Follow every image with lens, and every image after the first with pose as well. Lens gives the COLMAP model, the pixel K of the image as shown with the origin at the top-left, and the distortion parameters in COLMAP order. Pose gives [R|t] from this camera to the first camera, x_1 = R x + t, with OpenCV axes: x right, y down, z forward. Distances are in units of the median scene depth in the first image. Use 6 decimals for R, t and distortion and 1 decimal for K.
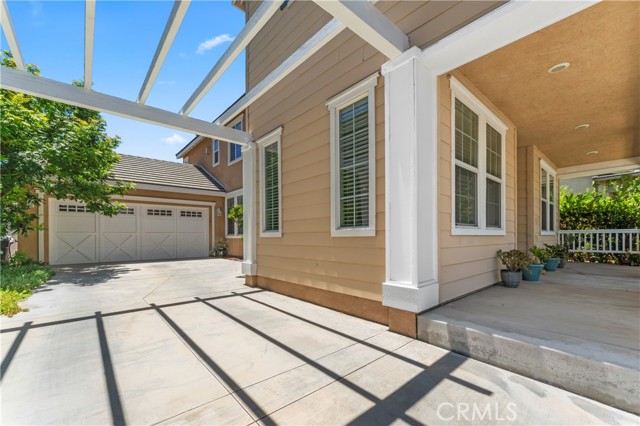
lens RADIAL K [[269.3, 0, 321.5], [0, 269.3, 237.7], [0, 0, 1]] dist [-0.001428, -0.000121]
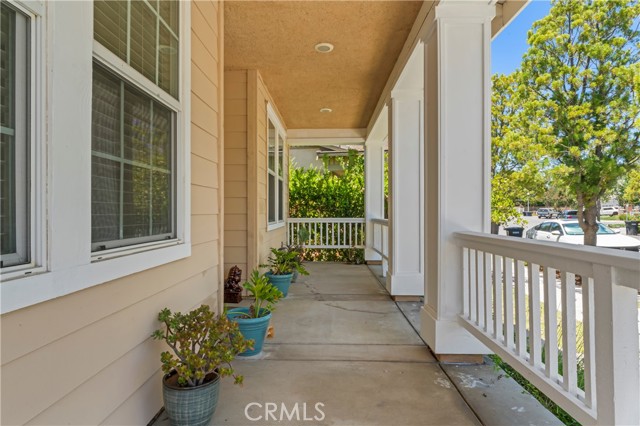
lens RADIAL K [[363.8, 0, 320.0], [0, 363.8, 213.0], [0, 0, 1]] dist [-0.000709, -0.000051]
pose [[0.680714, 0.002784, 0.732544, 0.263395], [-0.000764, 0.999995, -0.003090, -0.040395], [-0.732549, 0.001543, 0.680713, 0.317332]]
